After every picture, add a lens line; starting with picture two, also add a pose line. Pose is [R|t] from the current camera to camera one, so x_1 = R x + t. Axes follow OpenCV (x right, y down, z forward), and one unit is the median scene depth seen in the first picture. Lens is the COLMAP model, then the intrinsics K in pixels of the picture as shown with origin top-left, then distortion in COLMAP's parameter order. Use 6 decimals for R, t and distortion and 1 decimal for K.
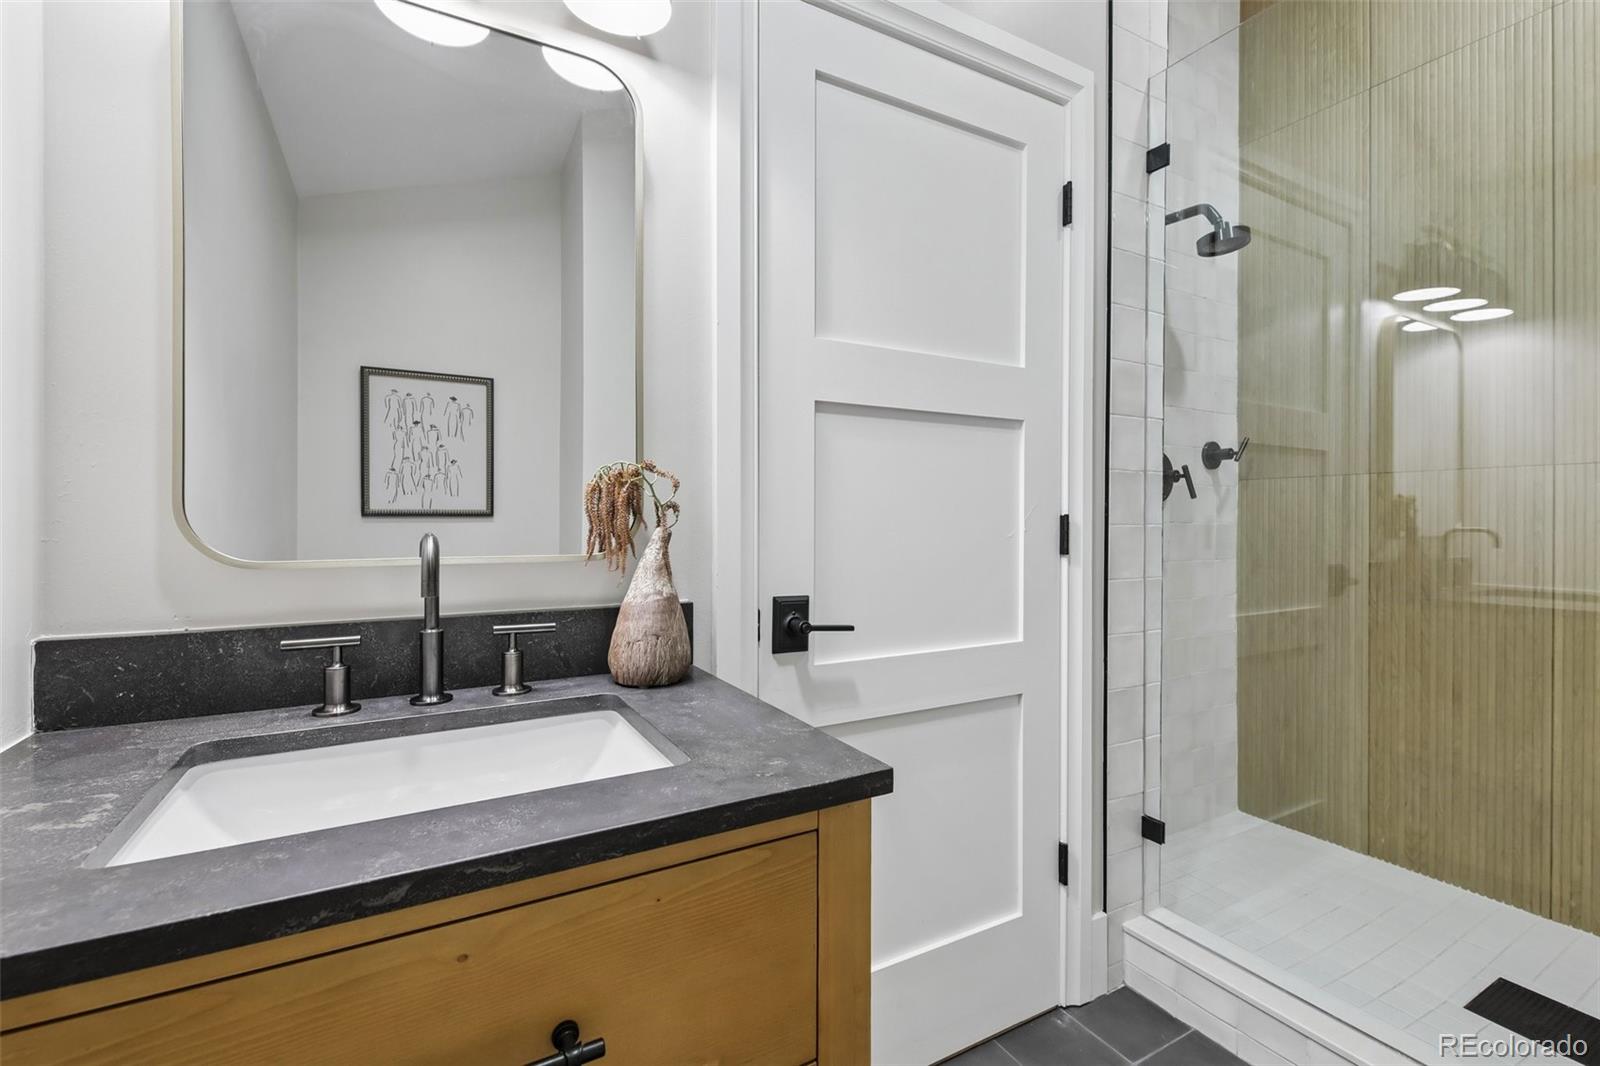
lens RADIAL K [[689.9, 0, 784.4], [0, 689.9, 524.8], [0, 0, 1]] dist [0.001913, -0.004951]
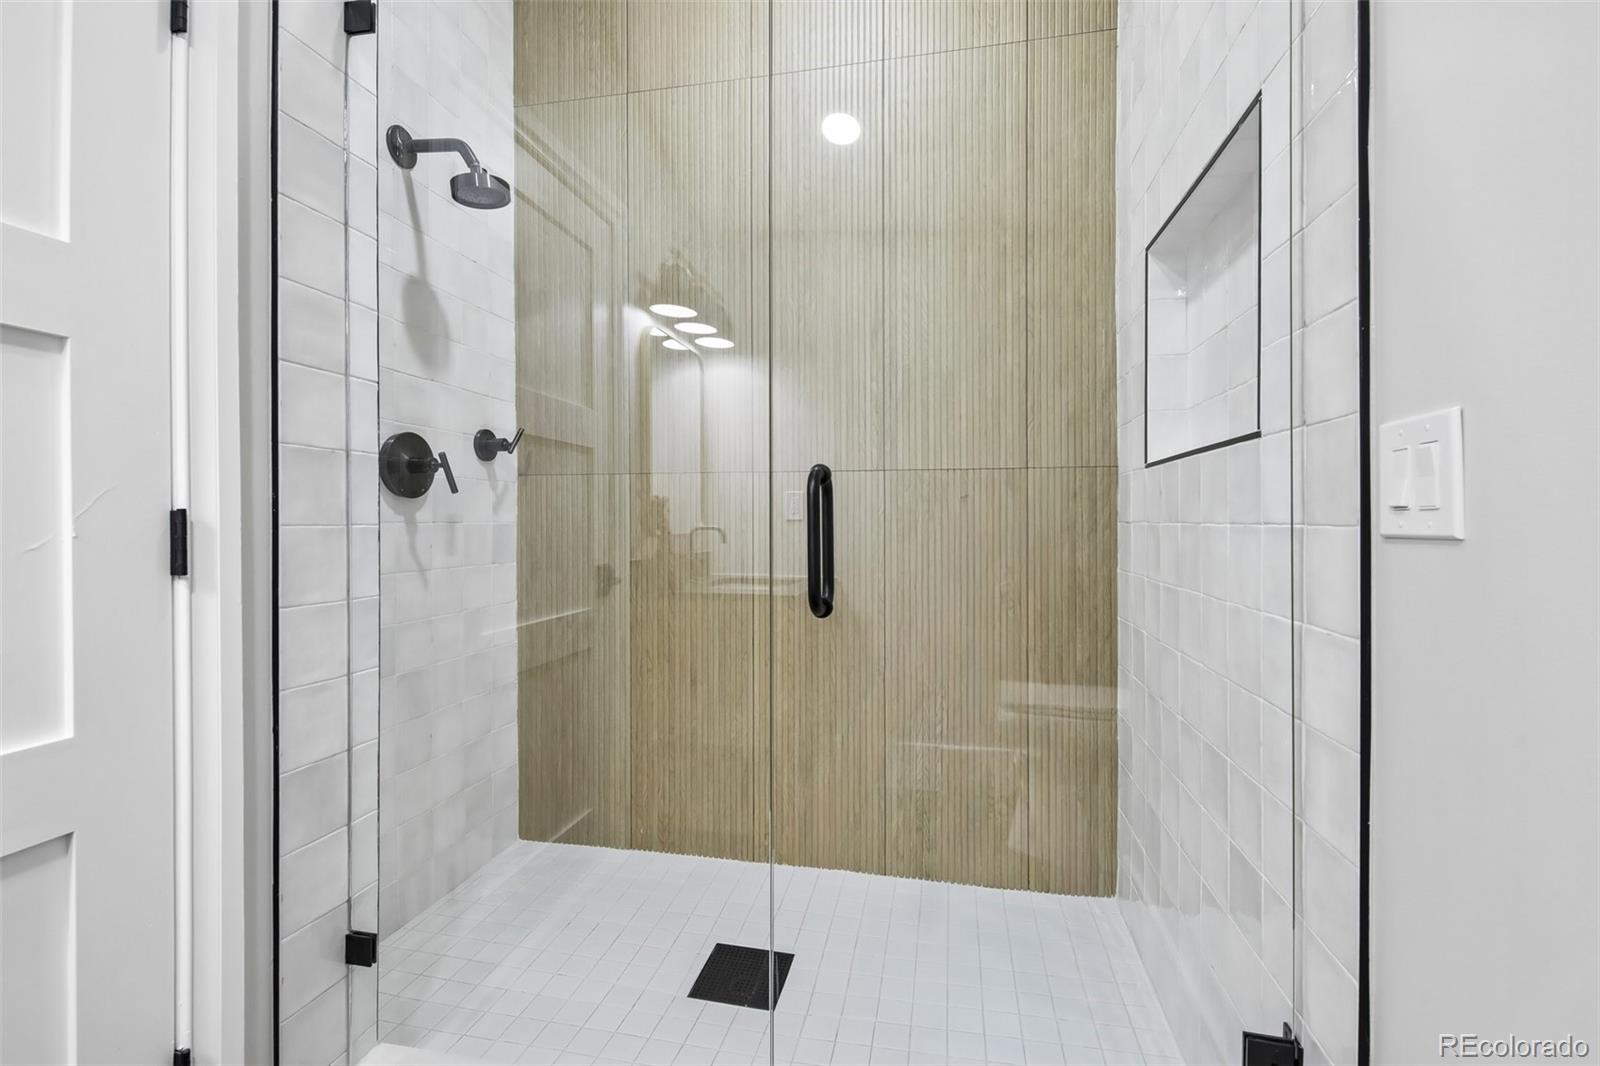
lens RADIAL K [[740.8, 0, 801.9], [0, 740.8, 526.6], [0, 0, 1]] dist [-0.001378, 0.000131]
pose [[0.635971, -0.008442, 0.771667, 0.173050], [0.007454, 0.999961, 0.004796, 0.000664], [-0.771677, 0.002702, 0.636009, 0.112049]]
